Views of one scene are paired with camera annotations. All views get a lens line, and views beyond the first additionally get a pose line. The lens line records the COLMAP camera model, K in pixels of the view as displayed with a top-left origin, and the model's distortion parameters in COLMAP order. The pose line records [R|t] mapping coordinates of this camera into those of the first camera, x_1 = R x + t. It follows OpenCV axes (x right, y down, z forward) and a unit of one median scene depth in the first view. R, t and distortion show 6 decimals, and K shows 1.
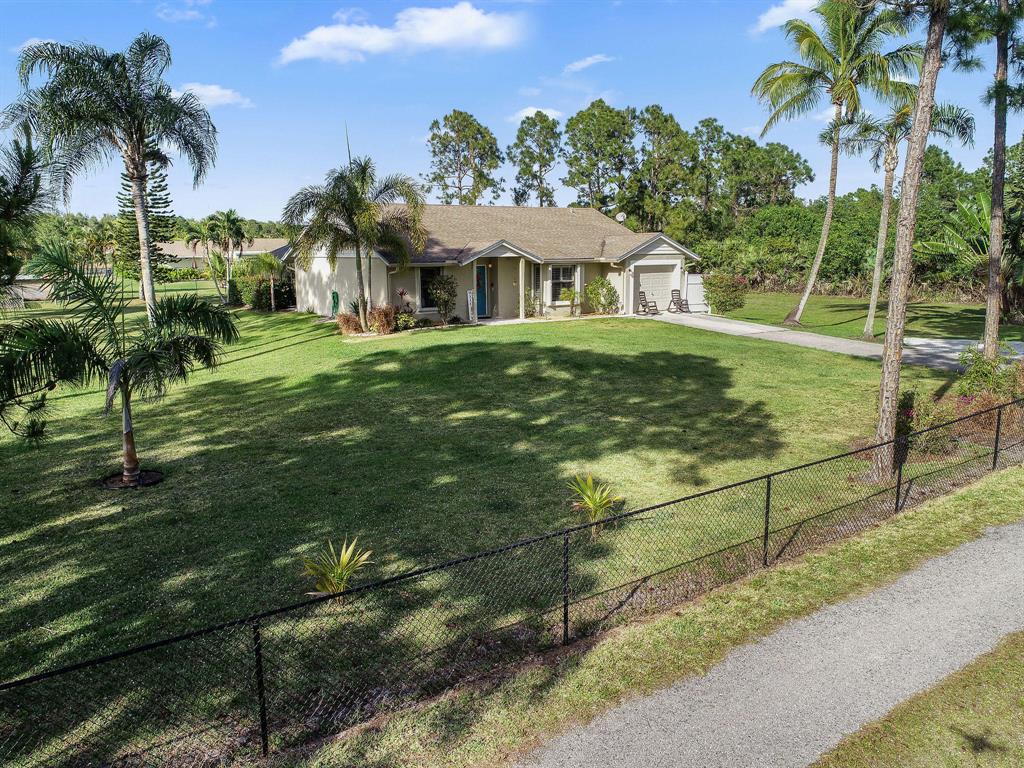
lens RADIAL K [[781.7, 0, 514.4], [0, 781.7, 379.6], [0, 0, 1]] dist [-0.001536, 0.000487]
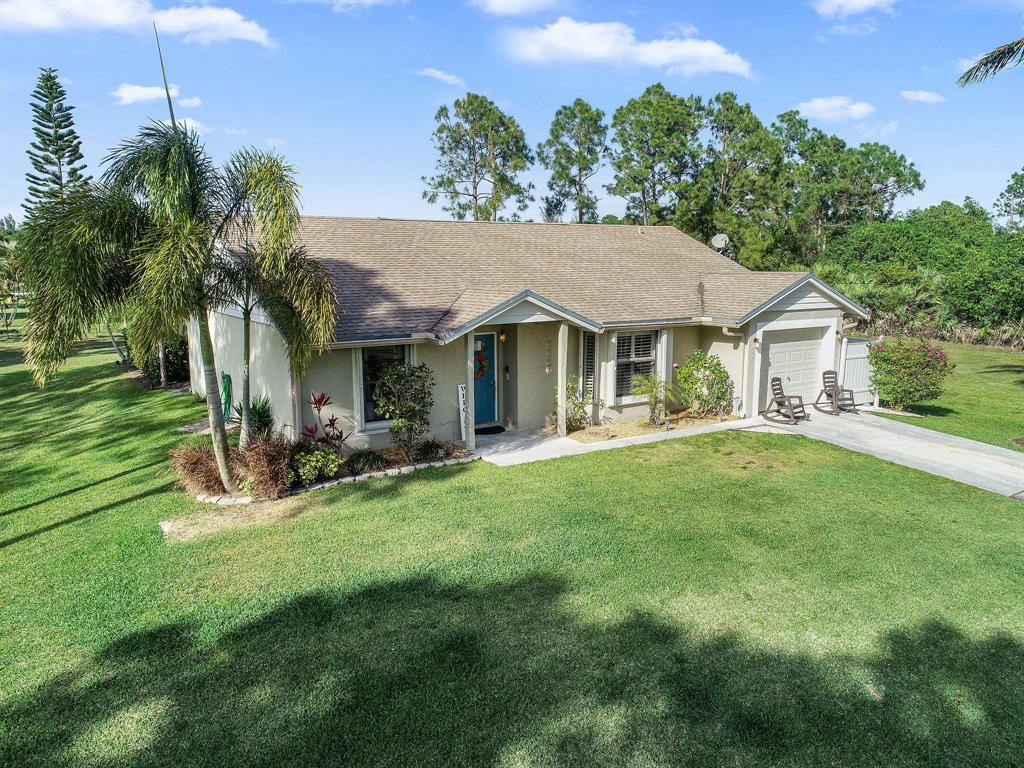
lens RADIAL K [[781.7, 0, 510.4], [0, 781.7, 390.8], [0, 0, 1]] dist [-0.001536, 0.000487]
pose [[0.999094, 0.014777, -0.039919, -0.002080], [-0.014816, 0.999890, -0.000689, -0.057159], [0.039904, 0.001280, 0.999203, 0.247939]]
